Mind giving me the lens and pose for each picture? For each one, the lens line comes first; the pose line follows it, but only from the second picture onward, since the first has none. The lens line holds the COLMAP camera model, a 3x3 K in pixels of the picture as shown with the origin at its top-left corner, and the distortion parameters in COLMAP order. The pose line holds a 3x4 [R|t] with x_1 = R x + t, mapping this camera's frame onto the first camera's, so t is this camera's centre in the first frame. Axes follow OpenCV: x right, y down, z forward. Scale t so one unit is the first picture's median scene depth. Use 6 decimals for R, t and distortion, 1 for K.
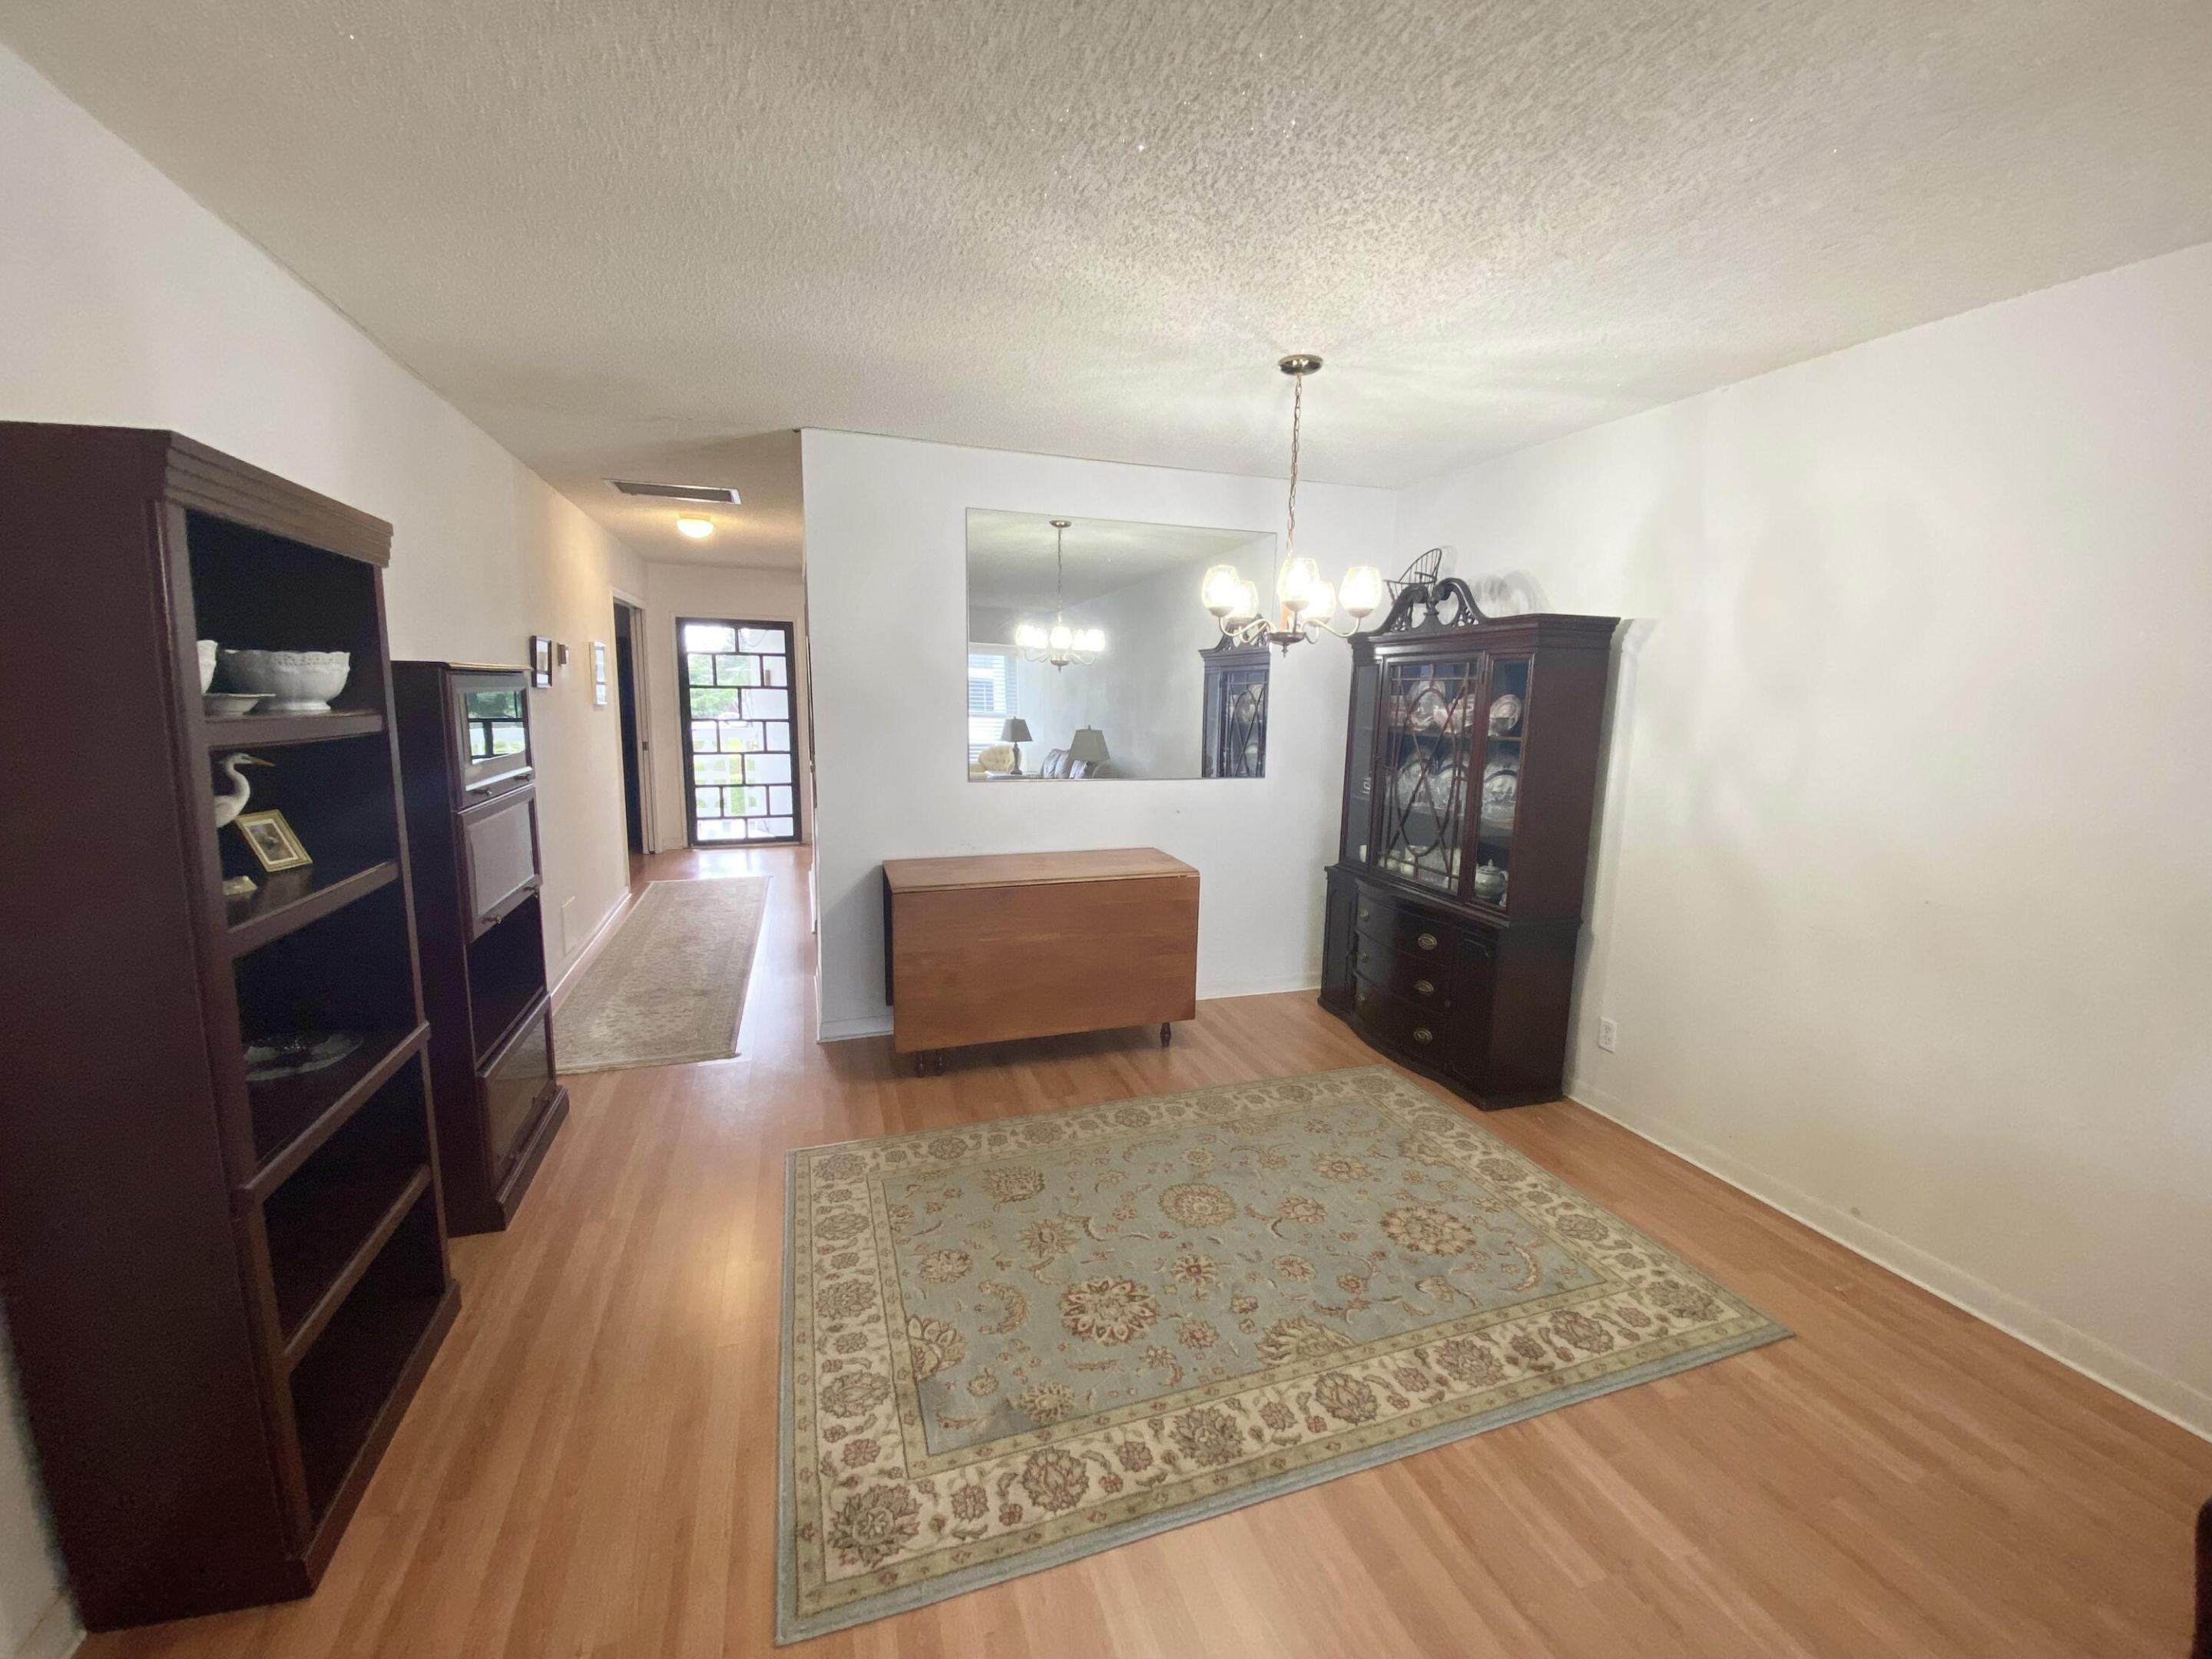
lens RADIAL K [[884.3, 0, 1106.0], [0, 884.3, 829.5], [0, 0, 1]] dist [0.030104, -0.024431]
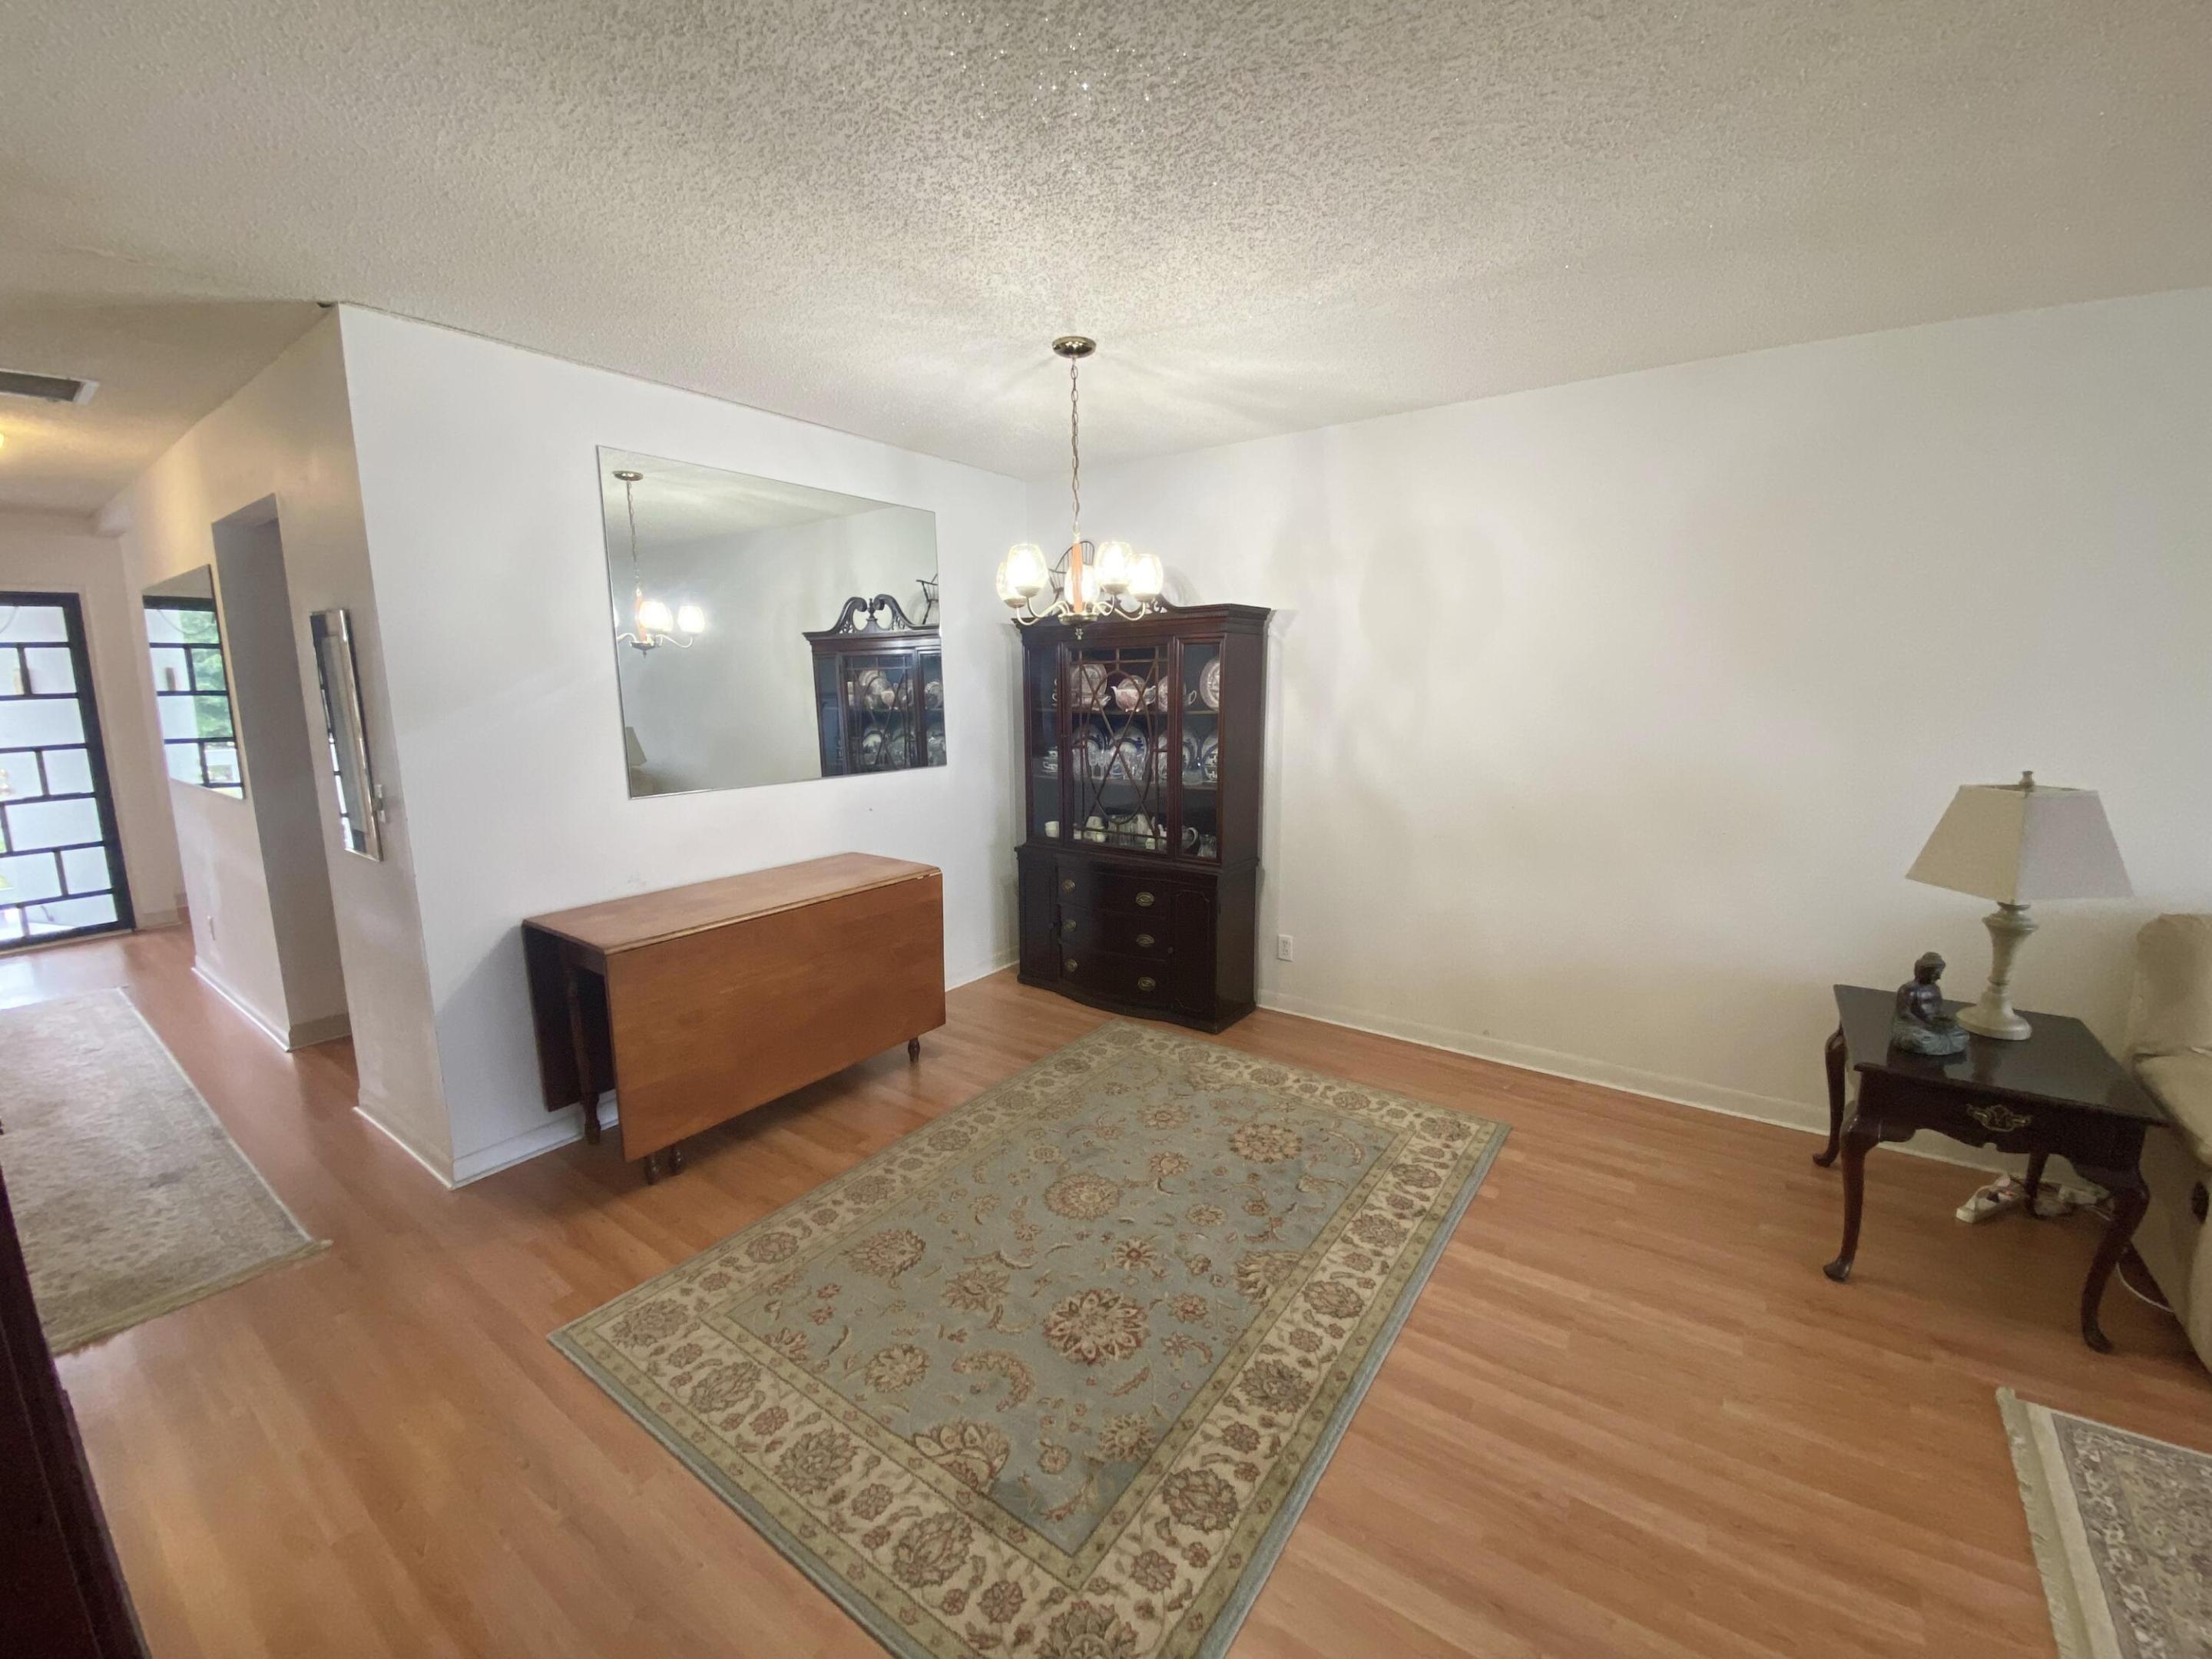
lens RADIAL K [[884.3, 0, 1106.0], [0, 884.3, 829.5], [0, 0, 1]] dist [0.030104, -0.024431]
pose [[0.815589, -0.121846, 0.565657, -0.432737], [0.114476, 0.992233, 0.048677, -0.029620], [-0.567194, 0.025053, 0.823203, 0.186084]]
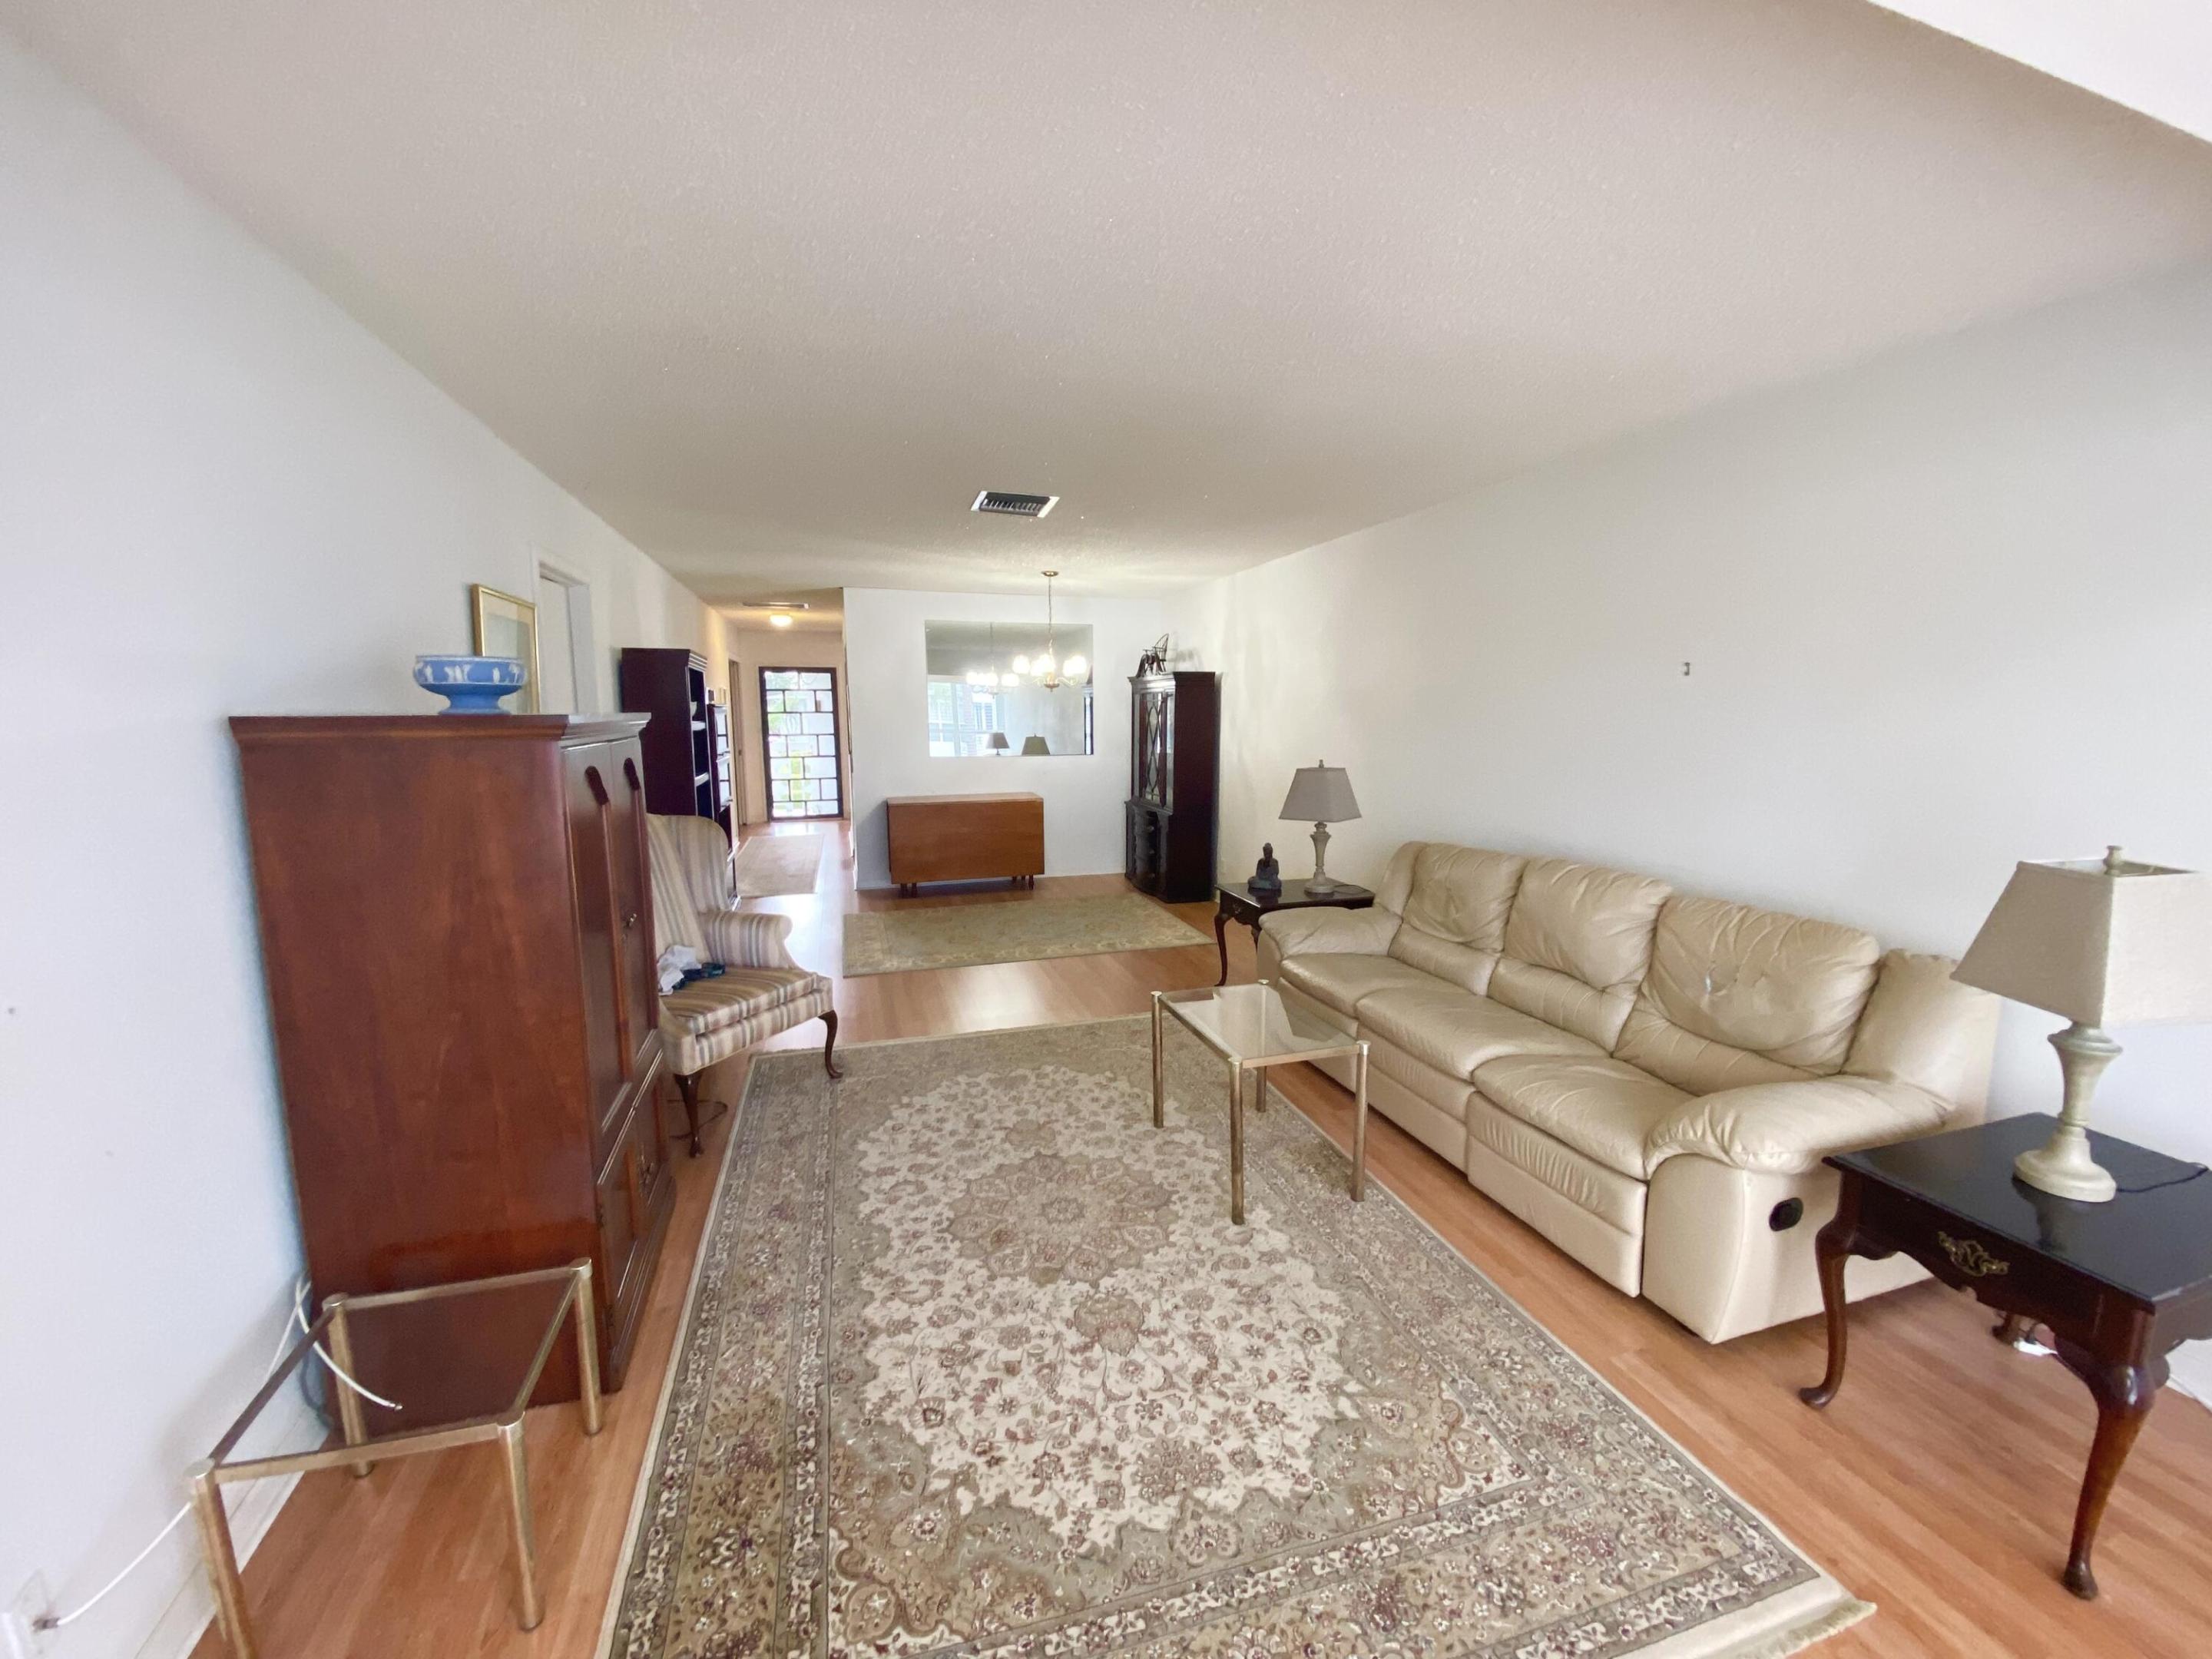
lens RADIAL K [[863.4, 0, 1106.0], [0, 863.4, 829.5], [0, 0, 1]] dist [0.061721, -0.022032]
pose [[0.999312, -0.016327, -0.033305, 0.490218], [0.015698, 0.999695, -0.019051, 0.245138], [0.033606, 0.018515, 0.999264, -1.489787]]
